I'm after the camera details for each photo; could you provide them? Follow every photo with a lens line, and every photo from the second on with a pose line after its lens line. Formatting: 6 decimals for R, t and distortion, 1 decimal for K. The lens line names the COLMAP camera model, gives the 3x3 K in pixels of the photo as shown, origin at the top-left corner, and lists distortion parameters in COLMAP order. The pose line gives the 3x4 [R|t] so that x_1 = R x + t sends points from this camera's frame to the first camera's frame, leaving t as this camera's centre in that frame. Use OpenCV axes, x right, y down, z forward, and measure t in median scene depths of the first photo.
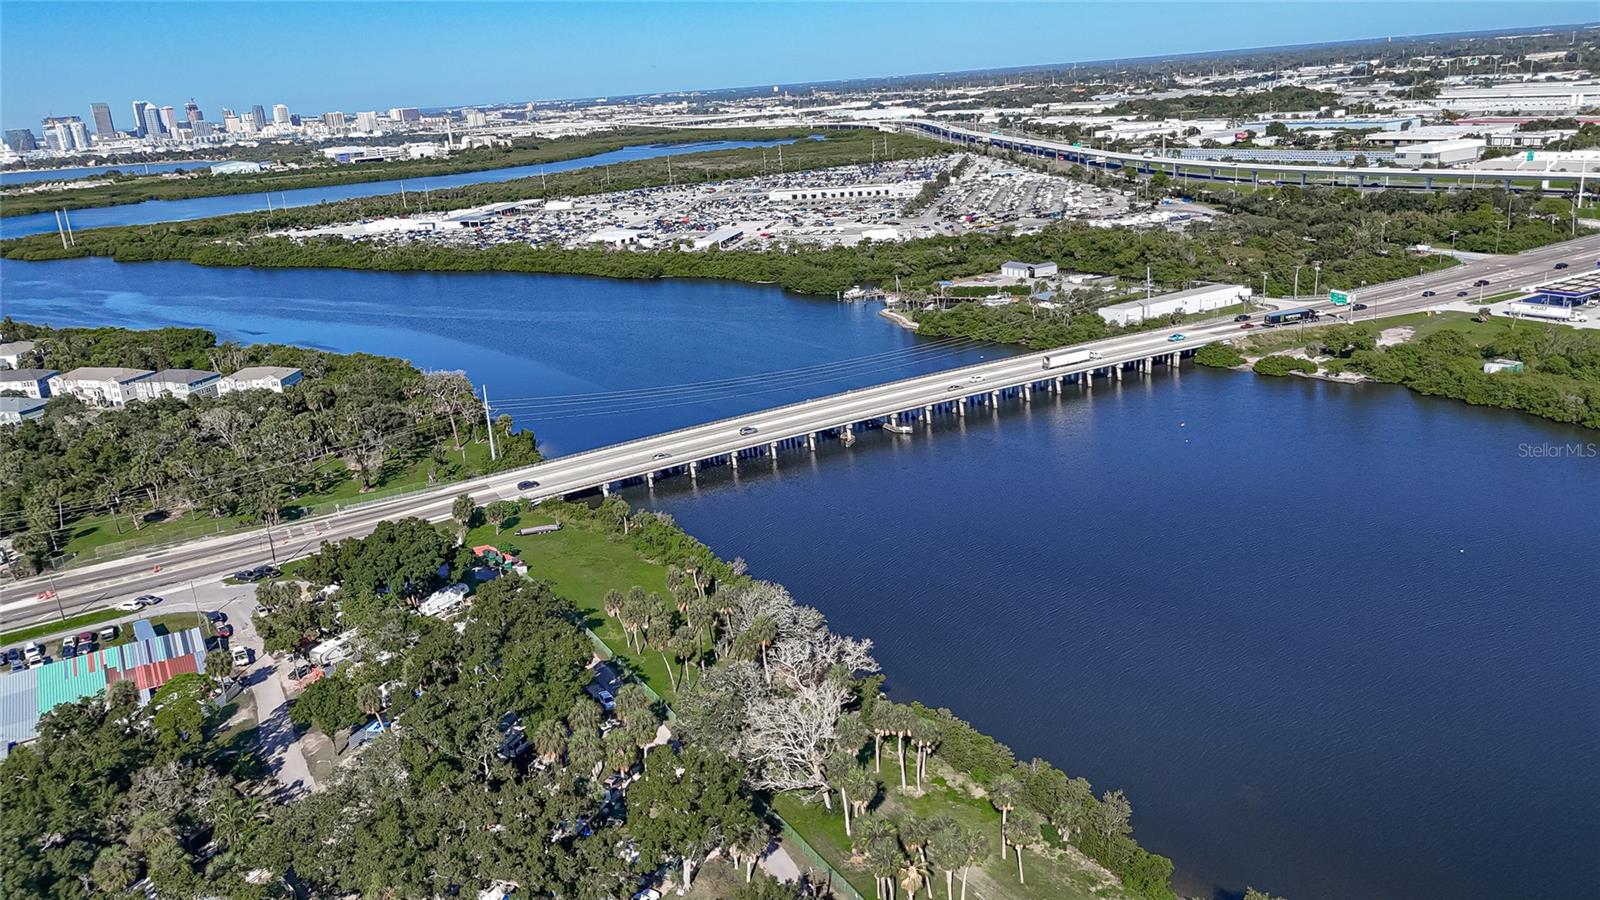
lens RADIAL K [[1177.8, 0, 802.4], [0, 1177.8, 450.8], [0, 0, 1]] dist [0.074905, -0.081332]
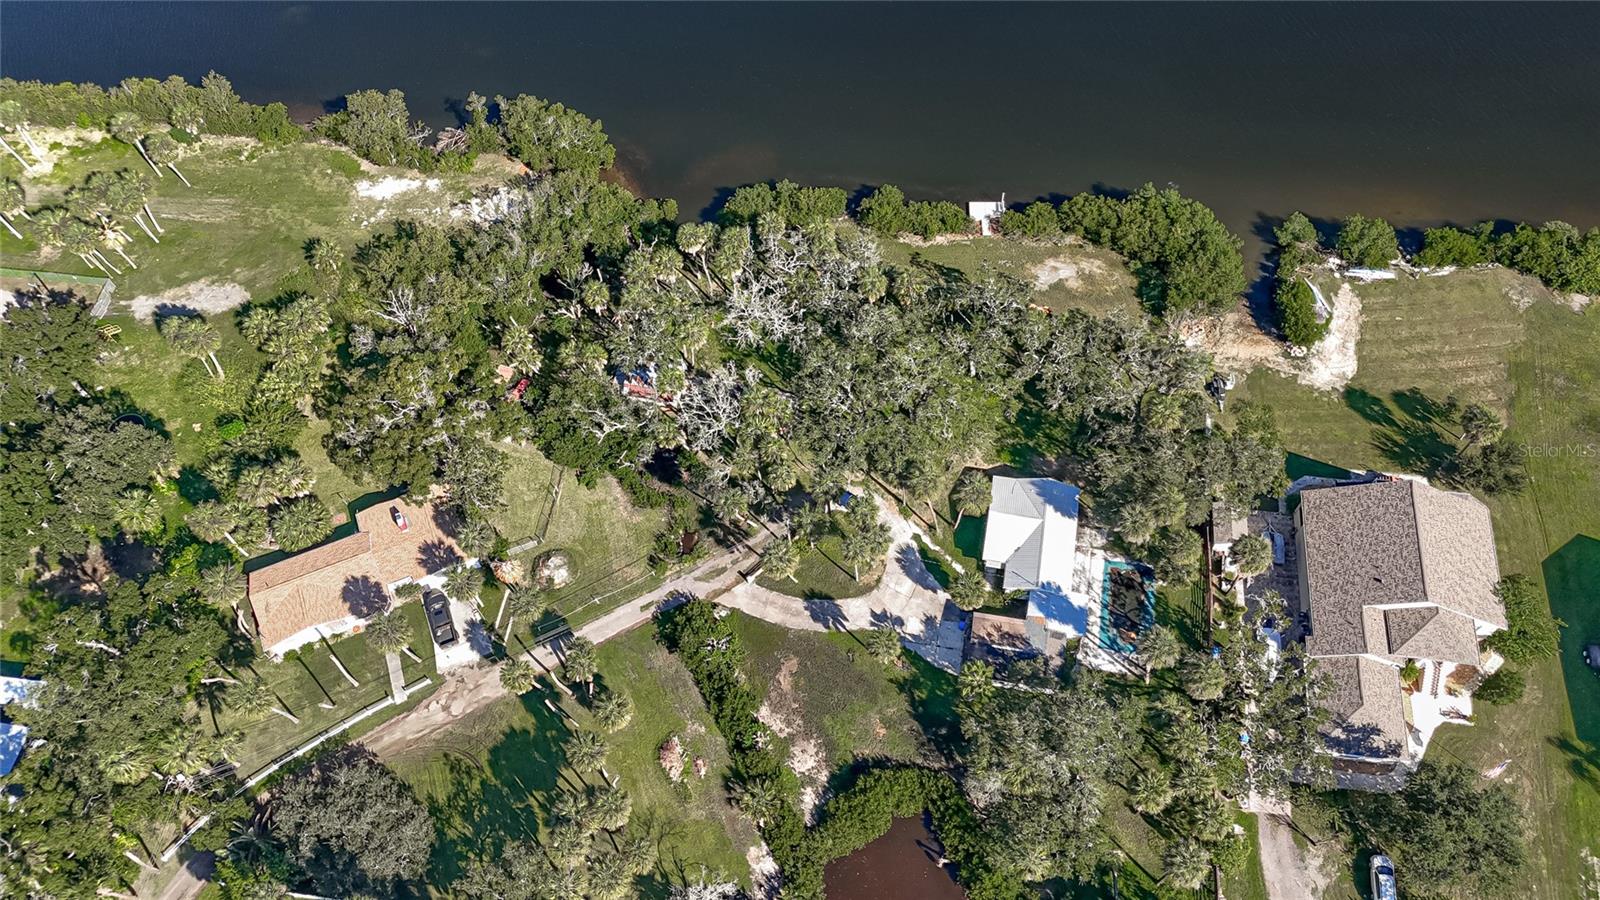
lens RADIAL K [[1177.8, 0, 797.8], [0, 1177.8, 445.0], [0, 0, 1]] dist [0.074905, -0.081332]
pose [[0.629884, -0.656859, 0.414467, -0.095892], [0.226368, 0.665723, 0.711035, -0.173465], [-0.742970, -0.354047, 0.568020, -0.218023]]
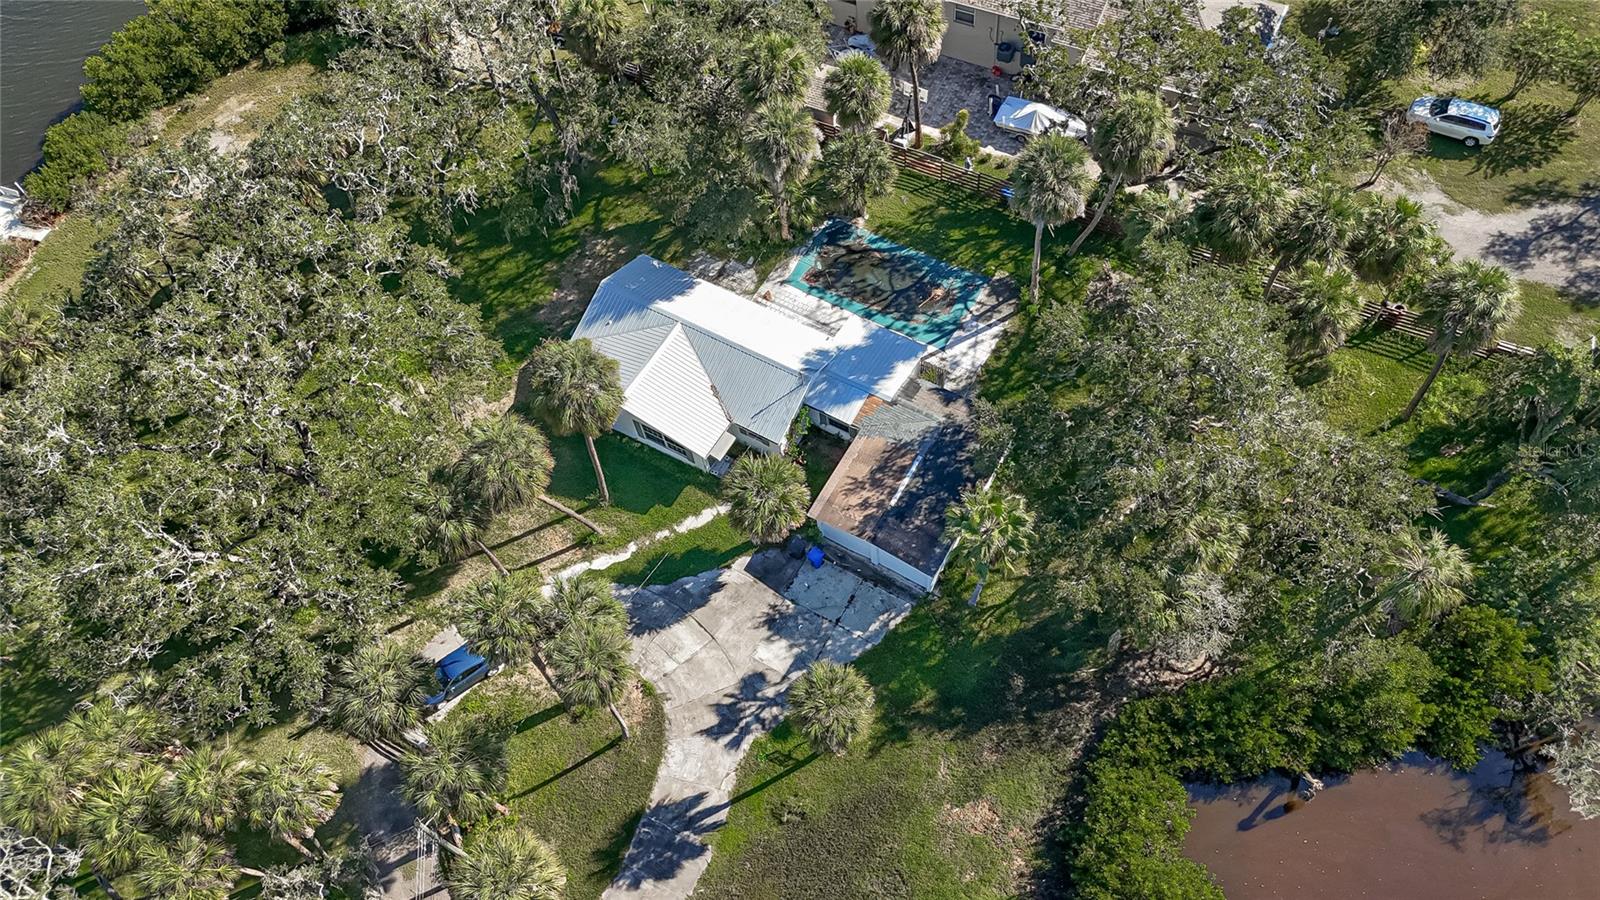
lens RADIAL K [[1177.8, 0, 804.6], [0, 1177.8, 455.2], [0, 0, 1]] dist [0.074905, -0.081332]
pose [[-0.511965, -0.683546, 0.520247, 0.077885], [0.355819, 0.382487, 0.852699, 0.220507], [-0.781847, 0.621666, 0.047399, 0.115929]]
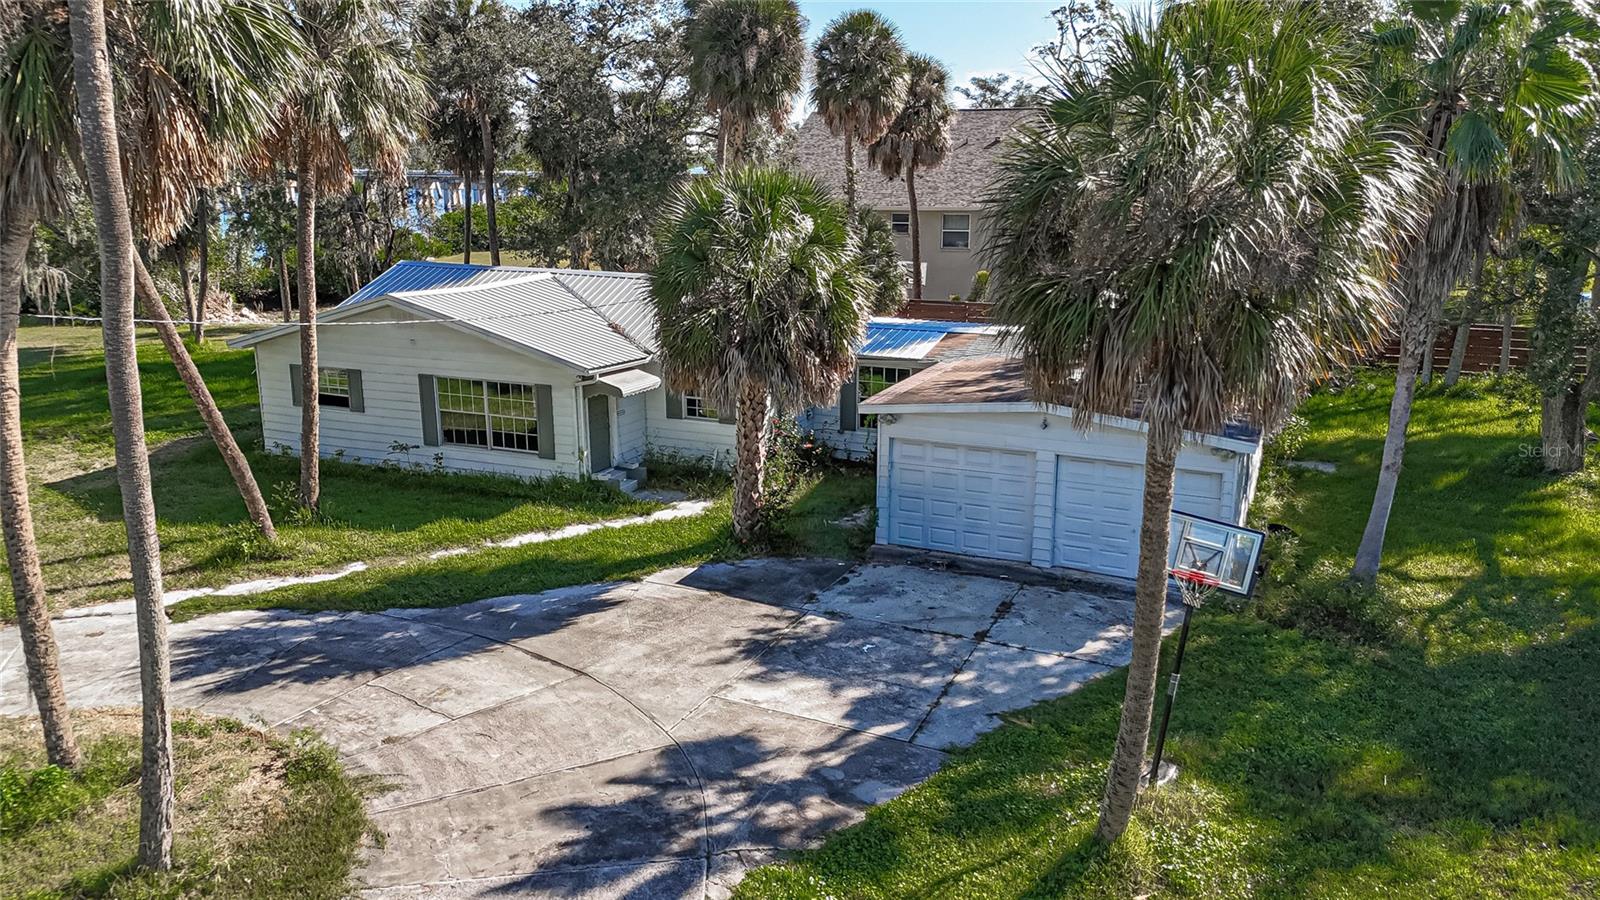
lens RADIAL K [[1177.8, 0, 798.3], [0, 1177.8, 447.2], [0, 0, 1]] dist [0.074905, -0.081332]
pose [[-0.605369, -0.120731, 0.786735, 0.158370], [0.270050, 0.898646, 0.345700, 0.530337], [-0.748733, 0.421734, -0.511409, 0.237153]]
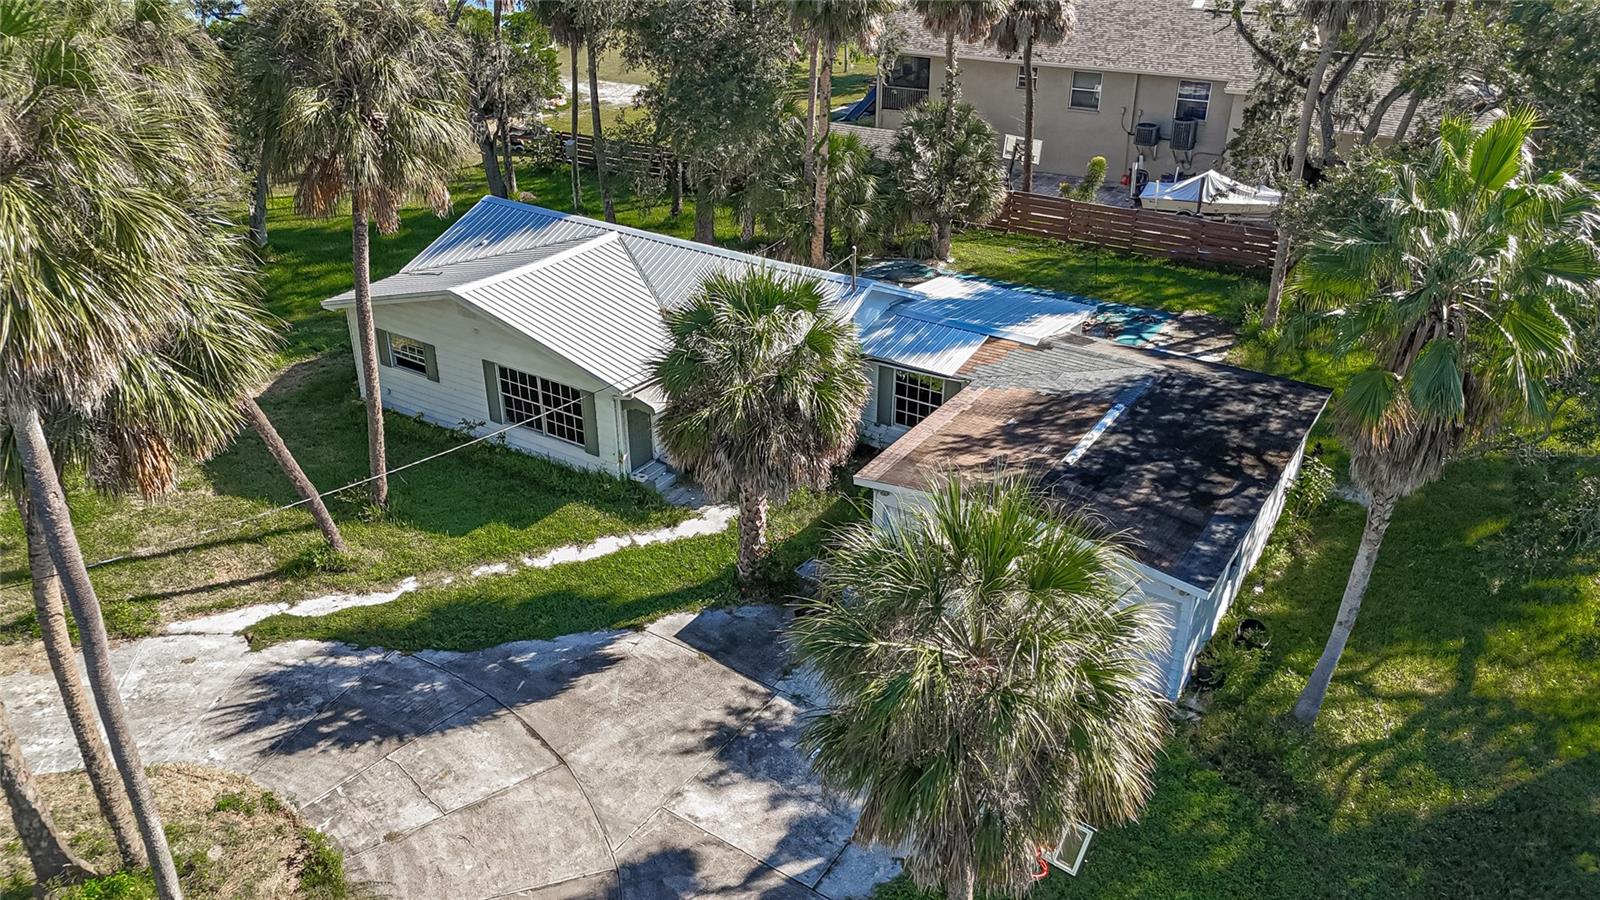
lens RADIAL K [[1177.8, 0, 799.4], [0, 1177.8, 449.9], [0, 0, 1]] dist [0.074905, -0.081332]
pose [[-0.476272, -0.345285, 0.808667, 0.148834], [0.282128, 0.811041, 0.512461, 0.491337], [-0.832808, 0.472219, -0.288862, 0.200504]]
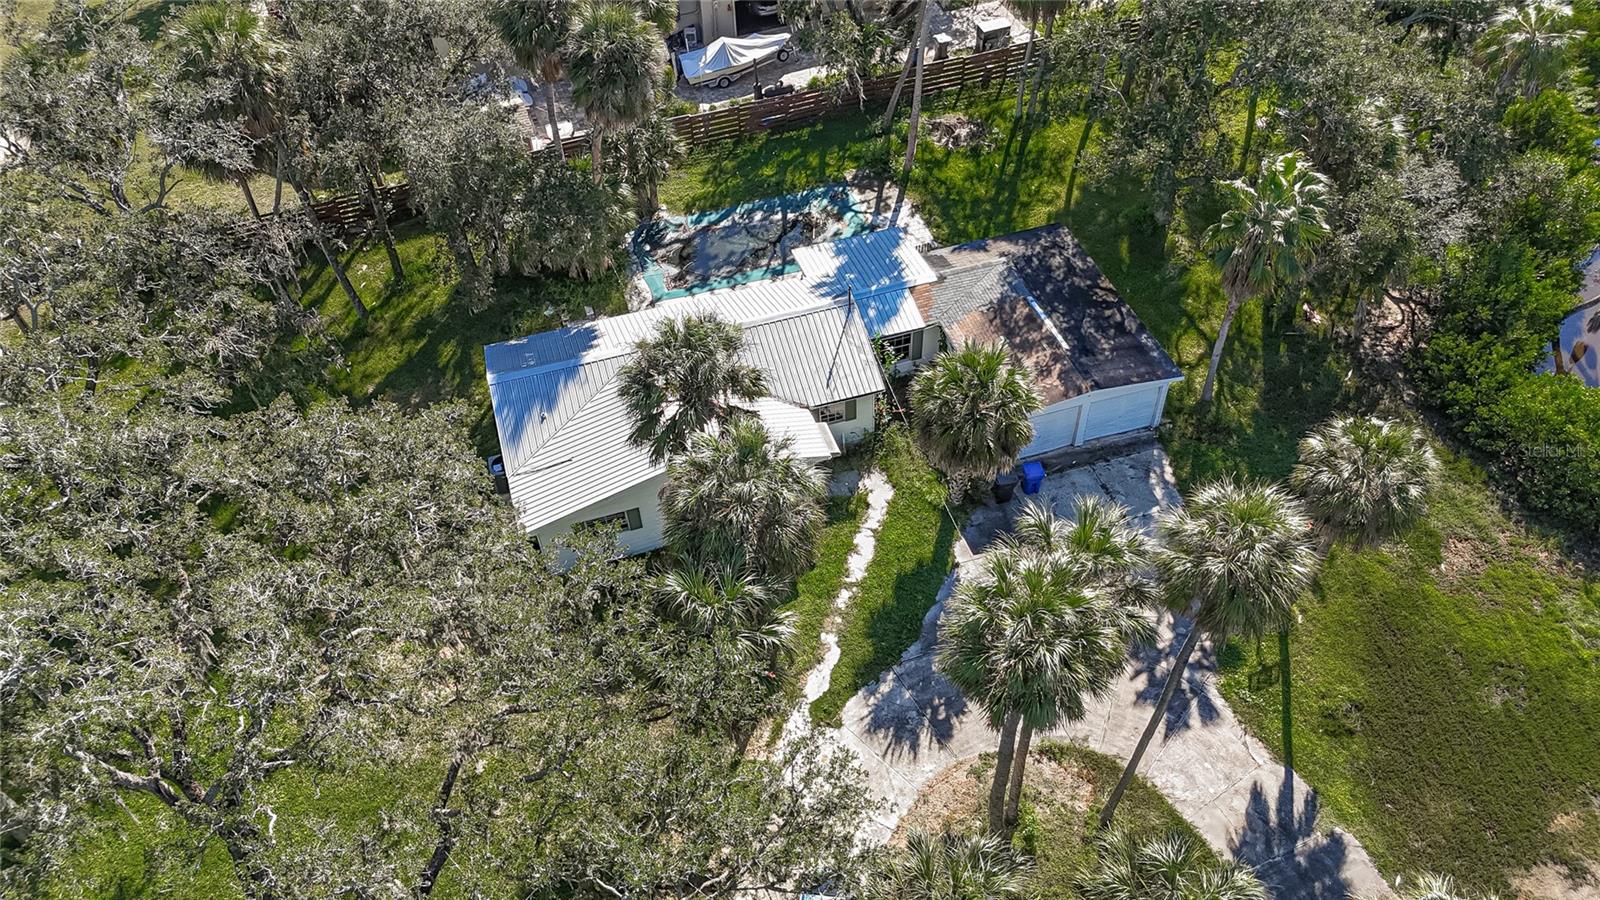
lens RADIAL K [[1177.8, 0, 804.8], [0, 1177.8, 455.4], [0, 0, 1]] dist [0.074905, -0.081332]
pose [[-0.978729, -0.065823, 0.194311, 0.269370], [0.144812, 0.449251, 0.881591, 0.321675], [-0.145324, 0.890977, -0.430163, 0.288088]]
